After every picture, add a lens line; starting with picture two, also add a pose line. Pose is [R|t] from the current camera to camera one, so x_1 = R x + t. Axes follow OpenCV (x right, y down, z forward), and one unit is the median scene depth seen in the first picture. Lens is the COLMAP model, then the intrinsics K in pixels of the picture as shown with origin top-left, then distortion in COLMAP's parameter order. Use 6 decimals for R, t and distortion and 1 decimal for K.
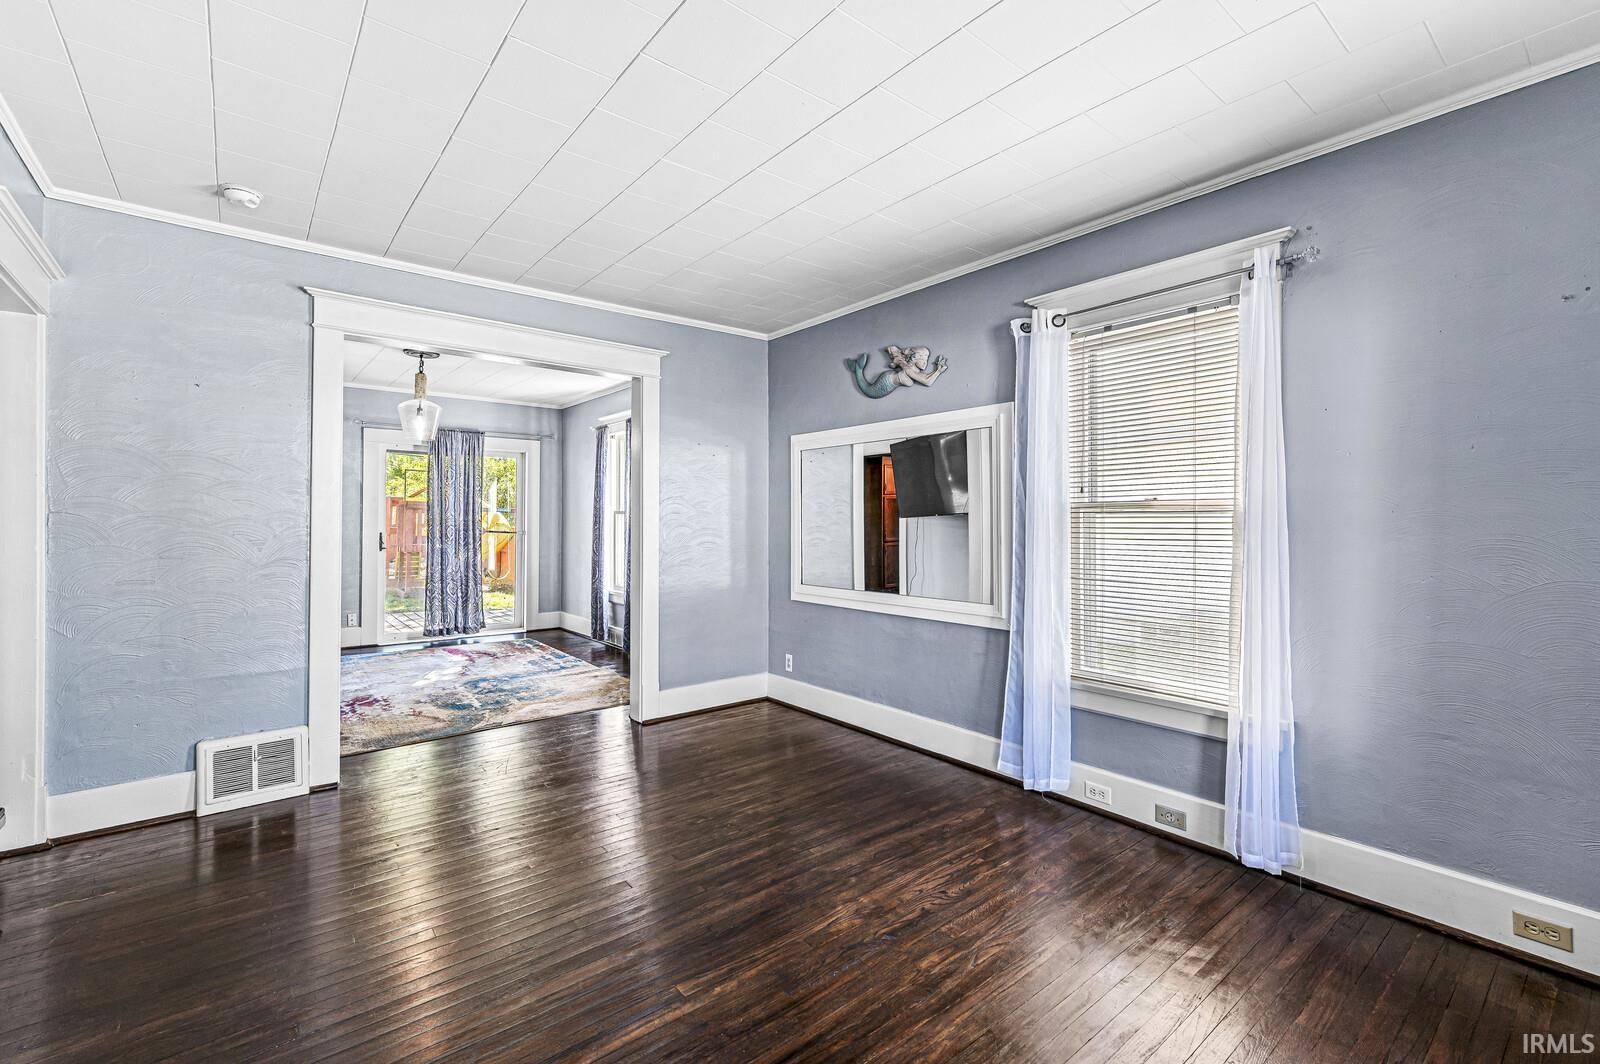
lens RADIAL K [[701.3, 0, 801.4], [0, 701.3, 524.9], [0, 0, 1]] dist [0.012598, -0.001699]
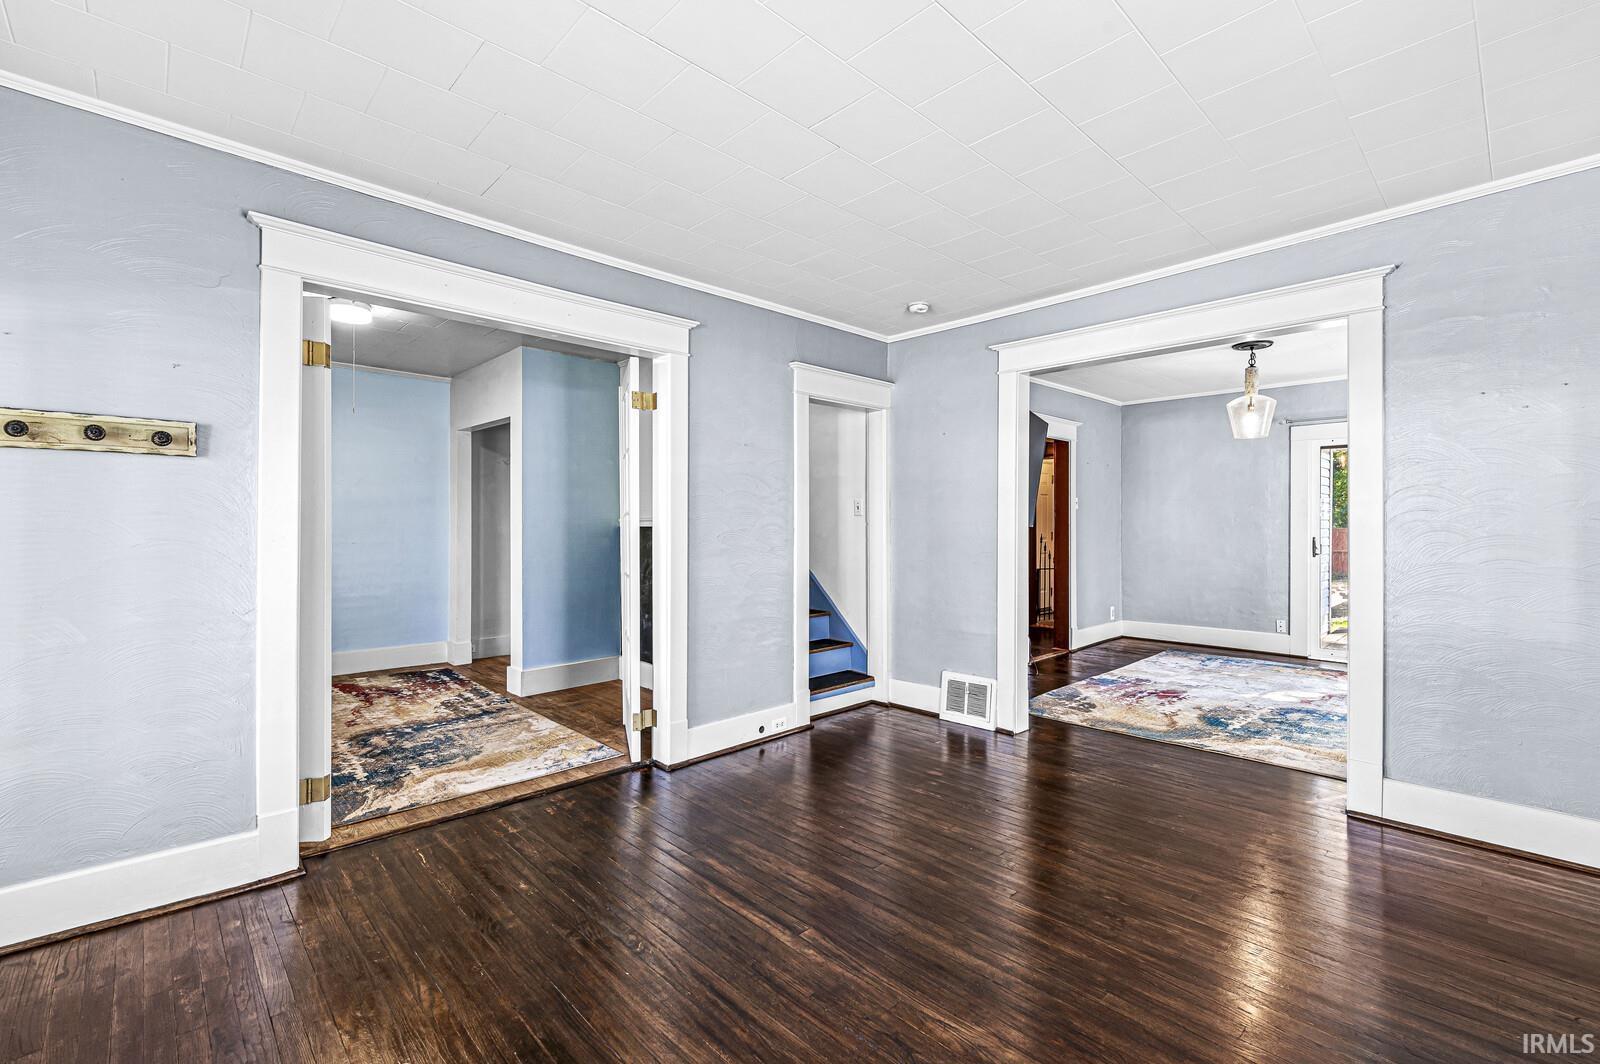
lens RADIAL K [[701.3, 0, 799.3], [0, 701.3, 532.4], [0, 0, 1]] dist [0.012598, -0.001699]
pose [[0.076732, 0.009587, -0.997006, 0.576146], [-0.006192, 0.999939, 0.009139, 0.001176], [0.997033, 0.005472, 0.076787, 0.538831]]
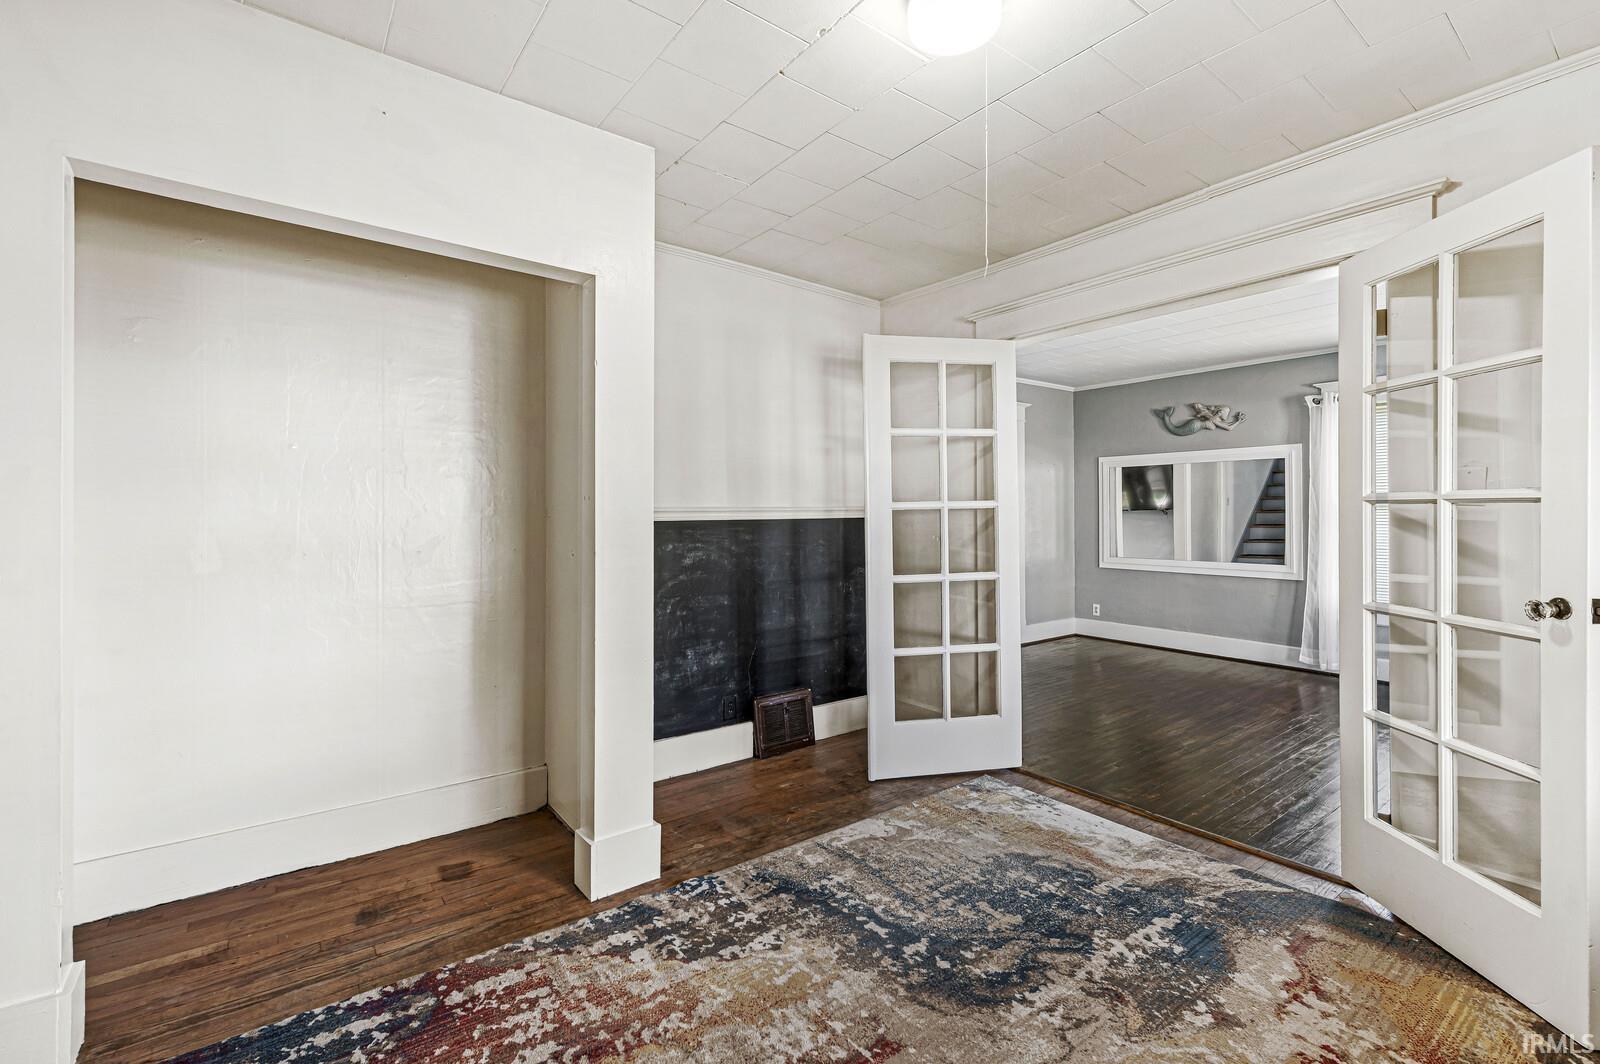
lens RADIAL K [[701.3, 0, 803.2], [0, 701.3, 520.3], [0, 0, 1]] dist [0.012598, -0.001699]
pose [[0.999934, 0.000753, -0.011460, -0.716509], [-0.000723, 0.999996, 0.002669, 0.003387], [0.011462, -0.002661, 0.999931, -0.573919]]
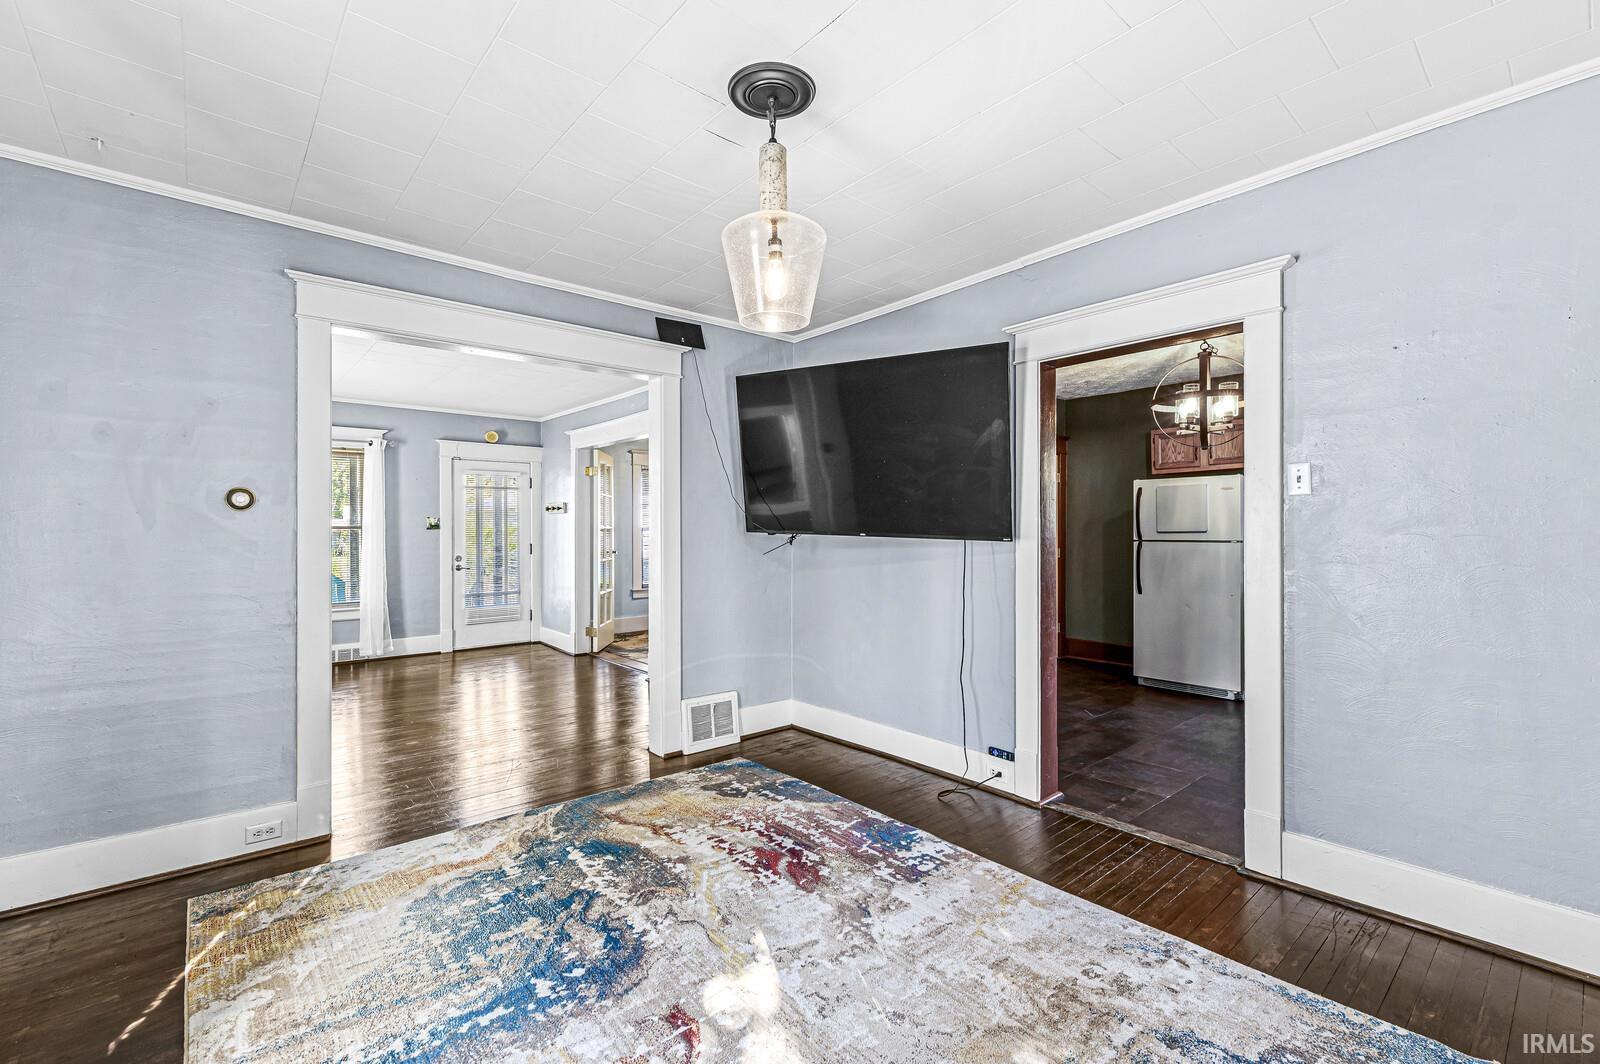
lens RADIAL K [[701.3, 0, 804.0], [0, 701.3, 528.0], [0, 0, 1]] dist [0.012598, -0.001699]
pose [[-0.037889, 0.003726, 0.999275, -1.171497], [0.001405, 0.999992, -0.003675, 0.000727], [-0.999281, 0.001265, -0.037894, -0.191038]]
